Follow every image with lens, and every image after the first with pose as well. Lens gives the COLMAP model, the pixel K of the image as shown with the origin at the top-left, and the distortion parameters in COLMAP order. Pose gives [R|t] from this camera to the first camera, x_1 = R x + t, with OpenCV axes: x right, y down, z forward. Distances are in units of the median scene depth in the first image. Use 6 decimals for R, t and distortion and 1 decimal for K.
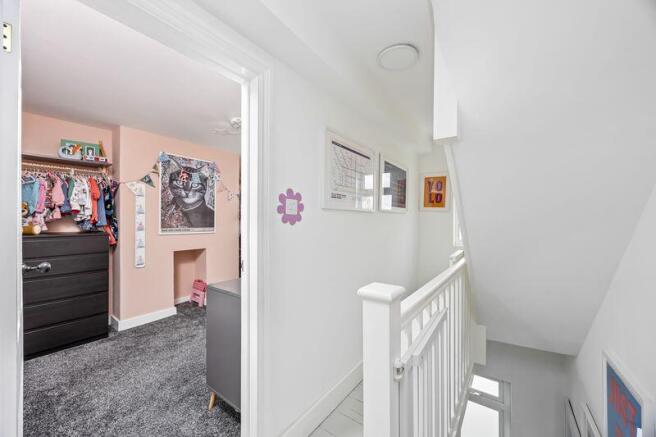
lens RADIAL K [[251.2, 0, 327.7], [0, 251.2, 218.2], [0, 0, 1]] dist [-0.001395, -0.000923]
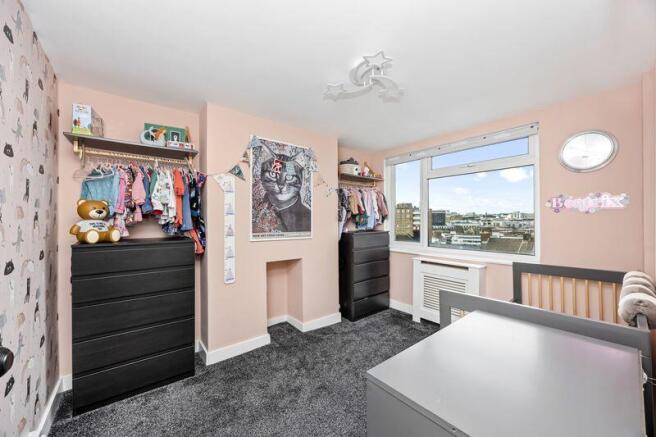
lens RADIAL K [[251.2, 0, 326.7], [0, 251.2, 218.8], [0, 0, 1]] dist [-0.001395, -0.000923]
pose [[0.964948, -0.007403, -0.262337, -0.259553], [0.006827, 0.999972, -0.003106, 0.000303], [0.262353, 0.001206, 0.964971, 0.337541]]
